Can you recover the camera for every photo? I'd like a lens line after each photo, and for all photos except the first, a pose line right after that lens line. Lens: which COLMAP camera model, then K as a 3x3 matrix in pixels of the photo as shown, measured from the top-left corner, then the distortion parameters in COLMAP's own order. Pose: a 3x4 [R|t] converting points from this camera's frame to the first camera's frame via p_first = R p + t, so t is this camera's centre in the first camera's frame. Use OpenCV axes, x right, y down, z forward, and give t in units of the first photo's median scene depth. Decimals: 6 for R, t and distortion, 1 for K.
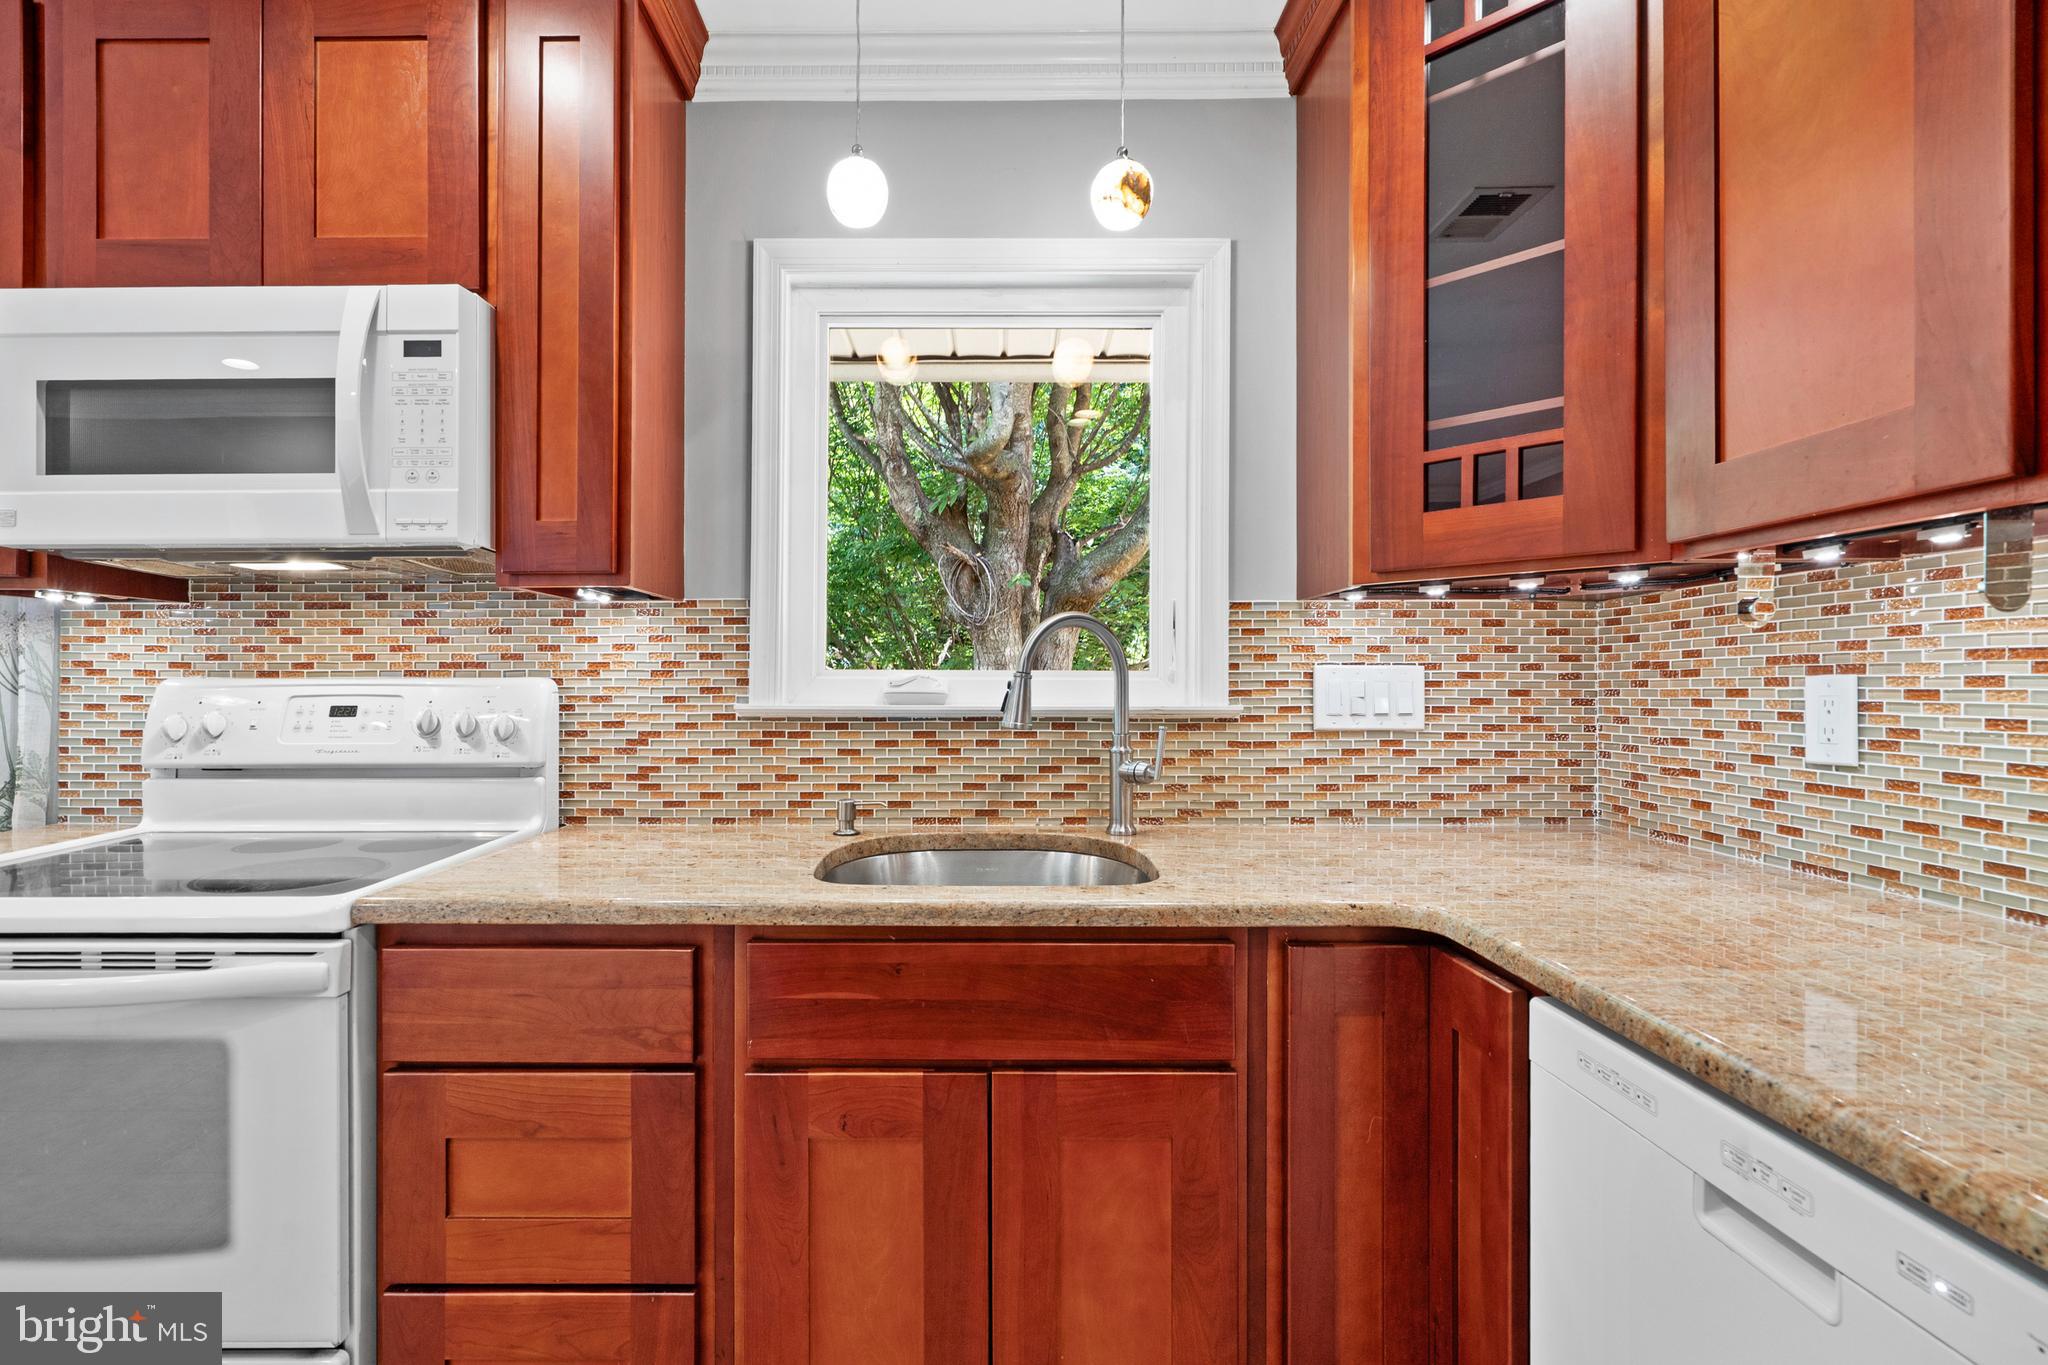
lens RADIAL K [[1003.3, 0, 1005.4], [0, 1003.3, 681.4], [0, 0, 1]] dist [0.002842, 0.000341]
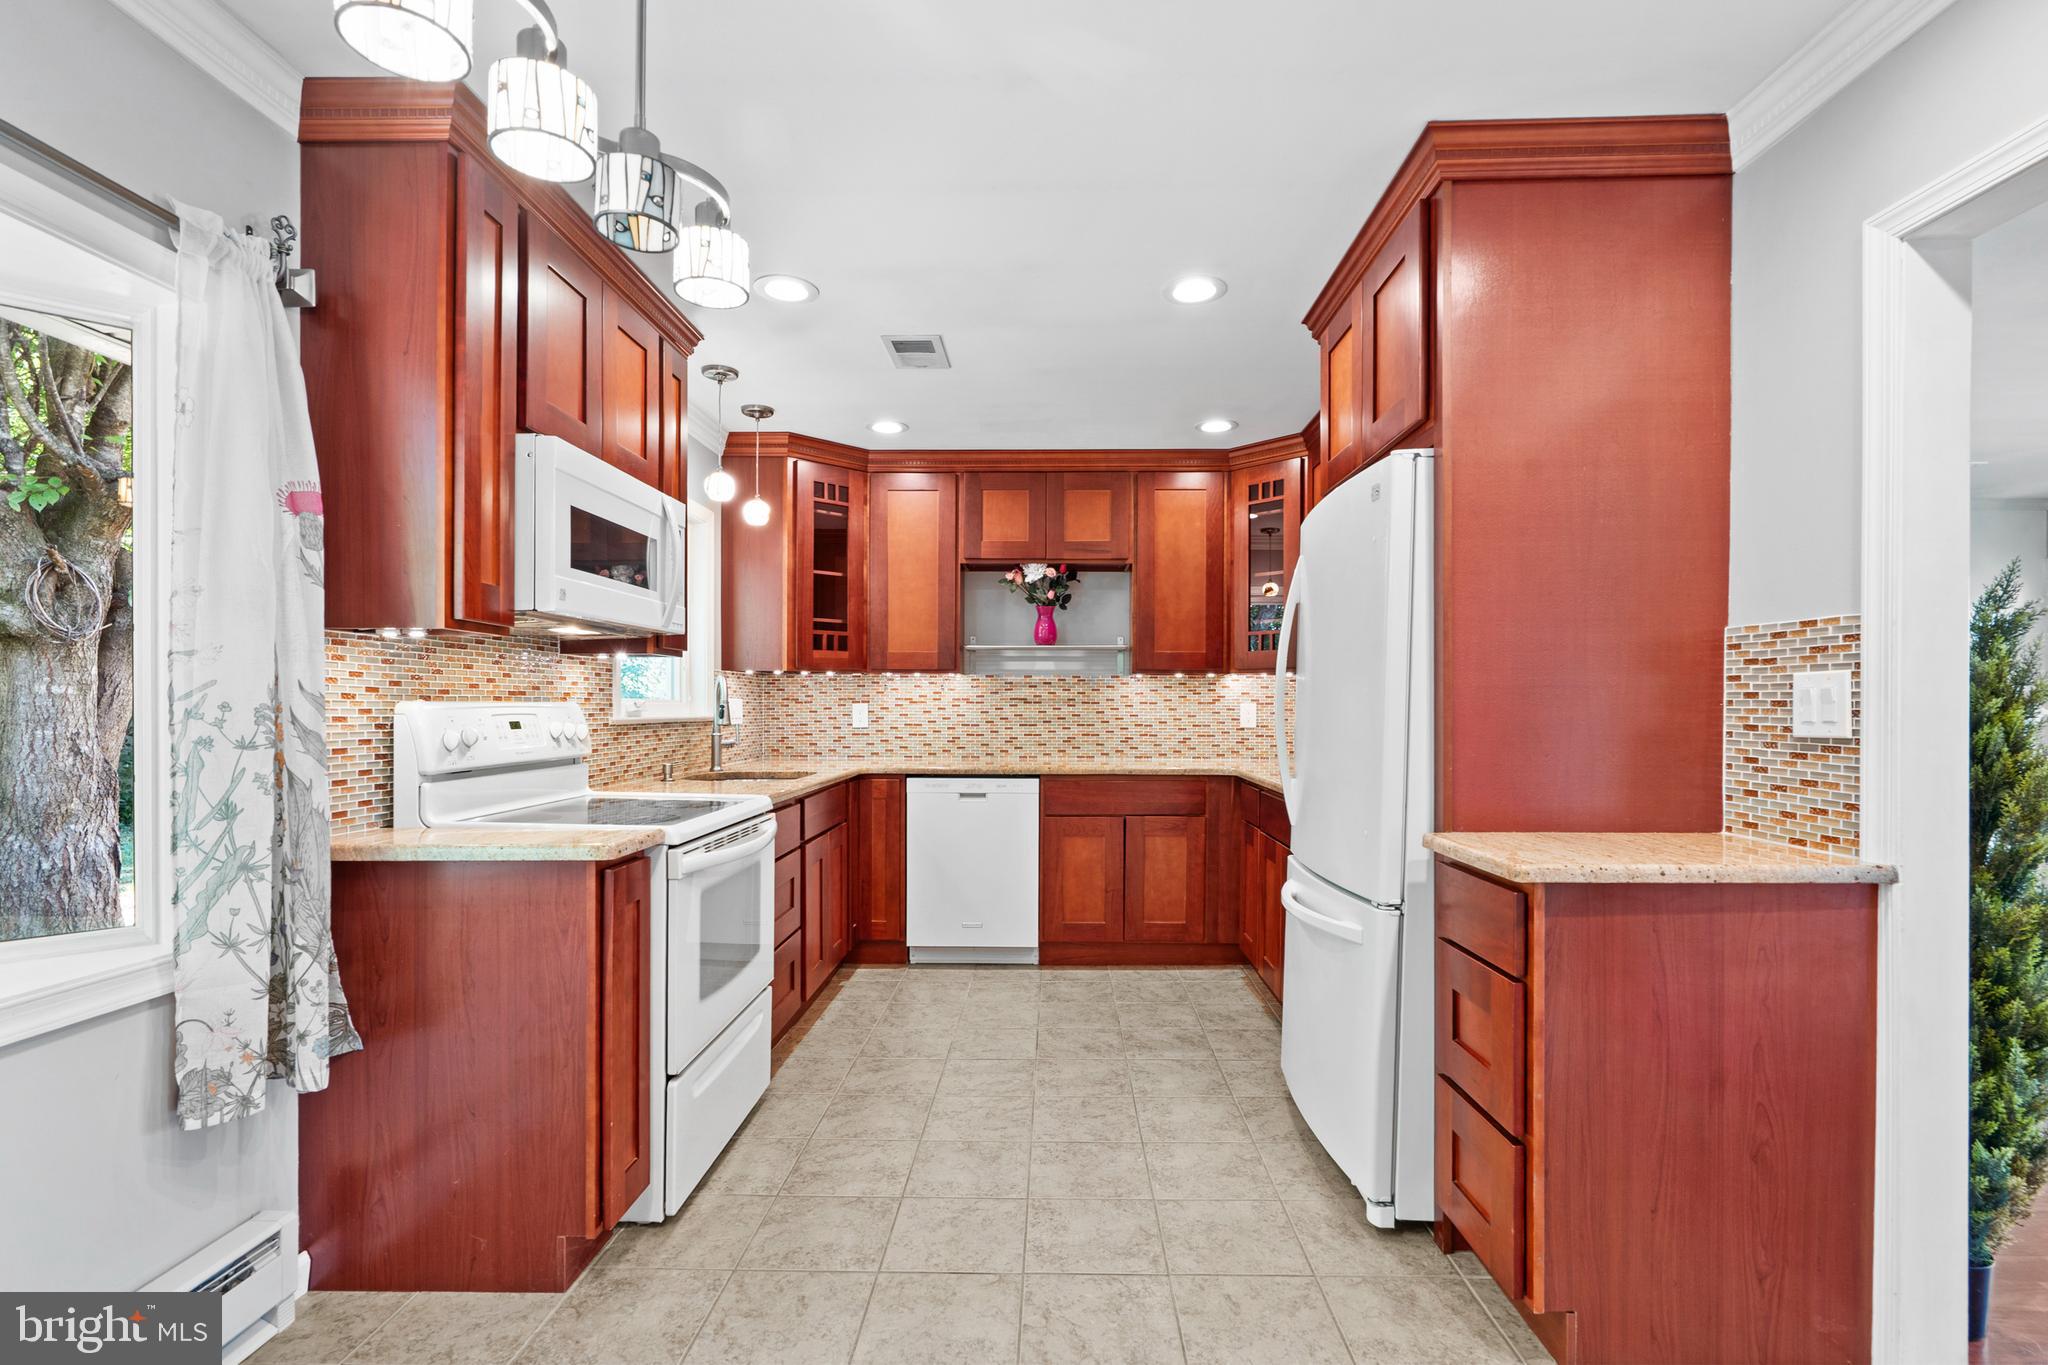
lens RADIAL K [[936.3, 0, 1027.5], [0, 936.3, 693.6], [0, 0, 1]] dist [-0.001515, 0.001683]
pose [[0.017308, 0.012713, 0.999769, -2.357019], [-0.003304, 0.999914, -0.012658, -0.000924], [-0.999845, -0.003085, 0.017348, 0.288778]]
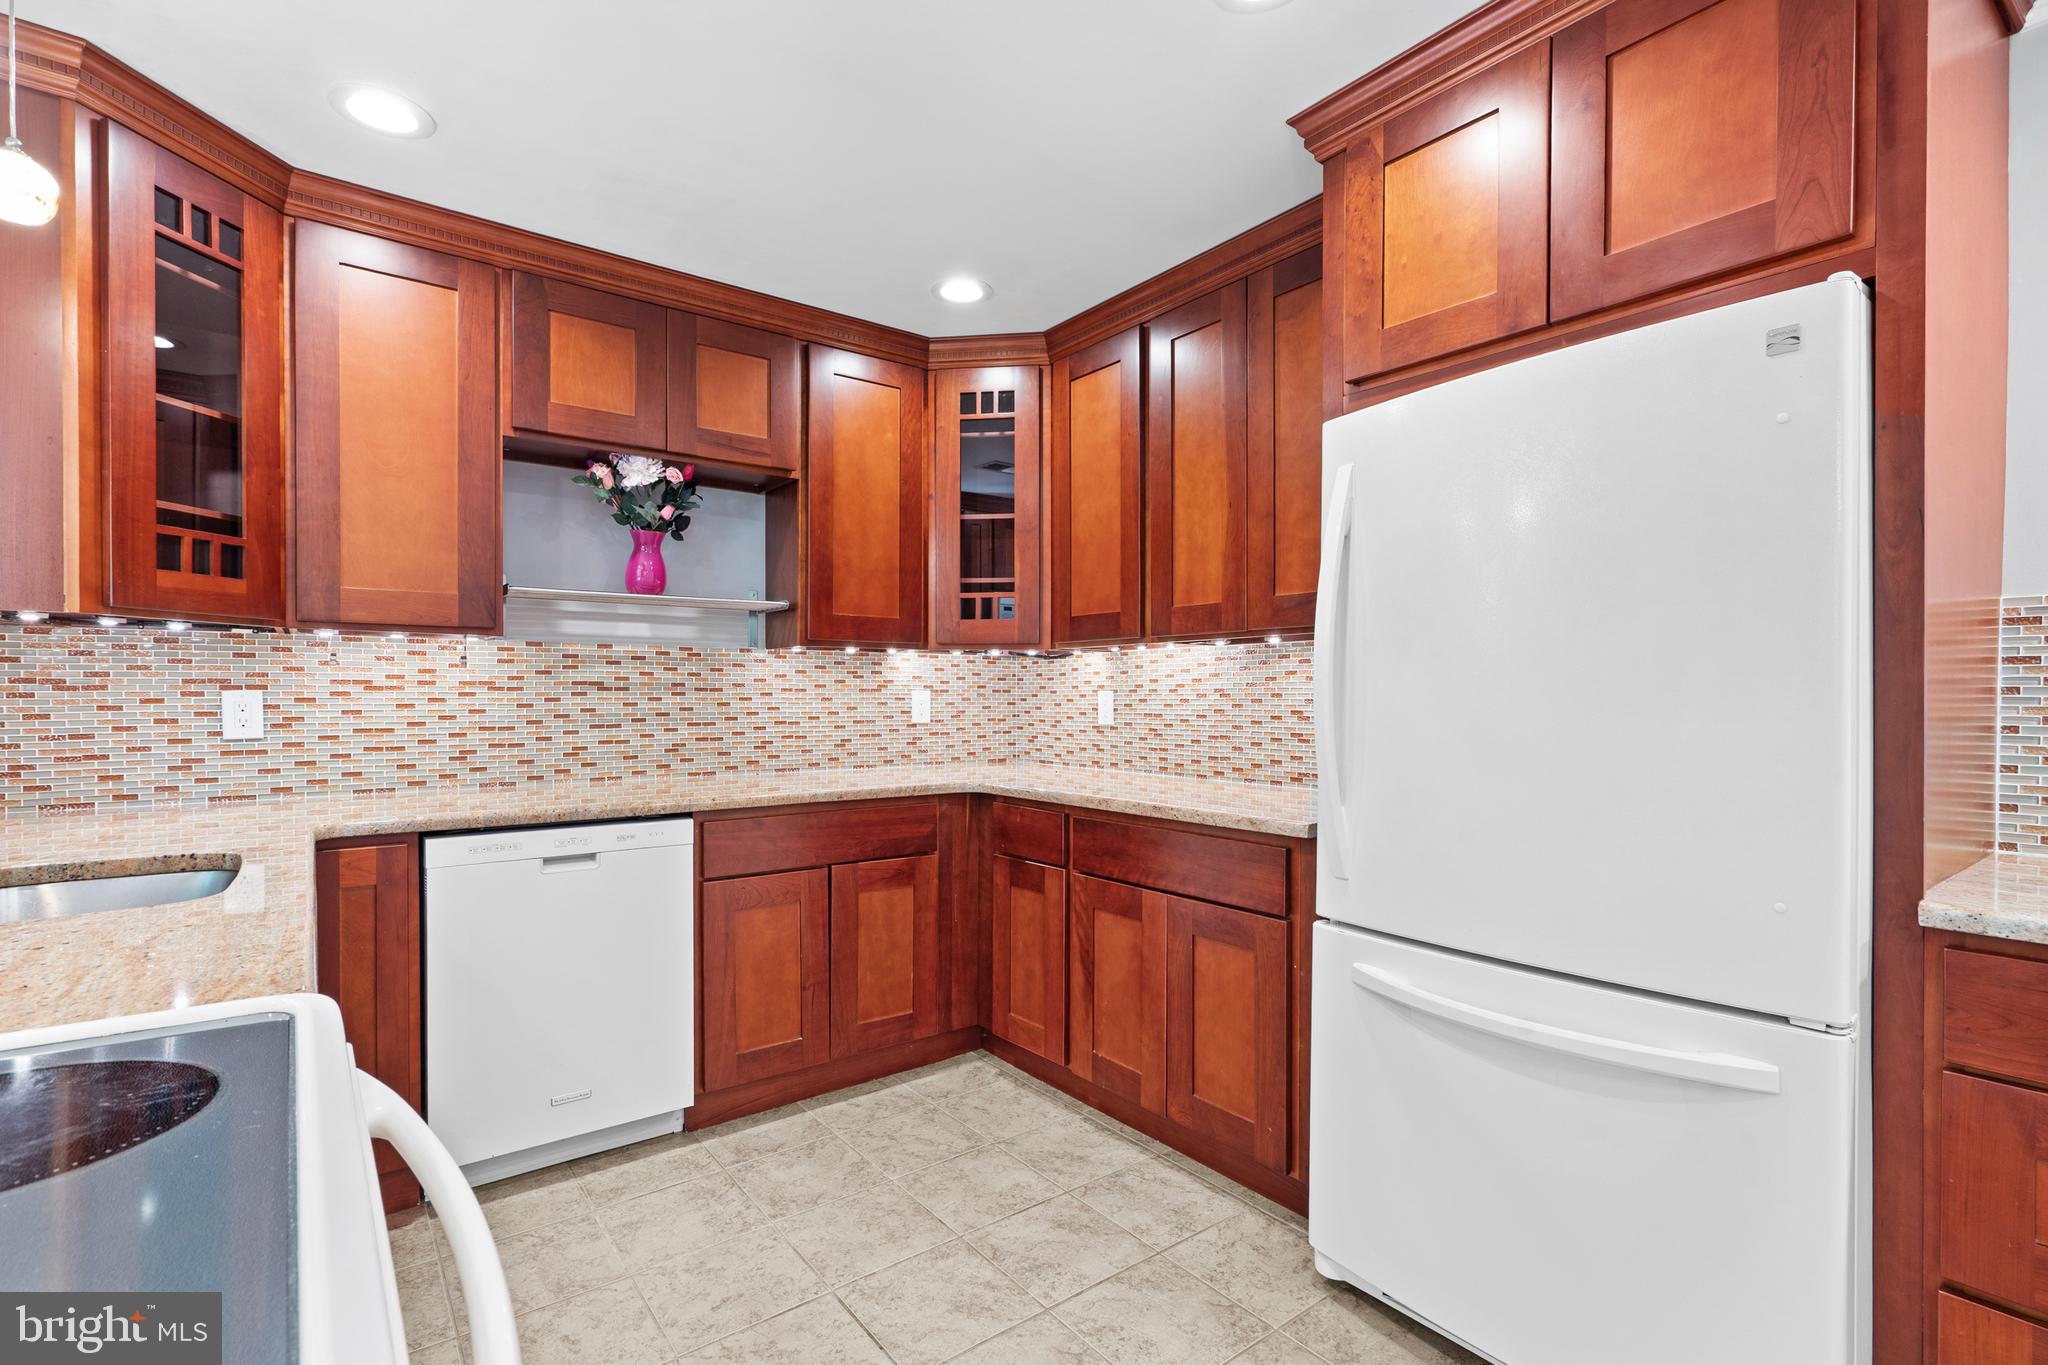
lens RADIAL K [[936.3, 0, 1020.5], [0, 936.3, 695.2], [0, 0, 1]] dist [-0.001515, 0.001683]
pose [[-0.611894, -0.001664, 0.790938, -1.256903], [-0.001832, 0.999998, 0.000686, -0.001024], [-0.790938, -0.001029, -0.611896, 0.827296]]
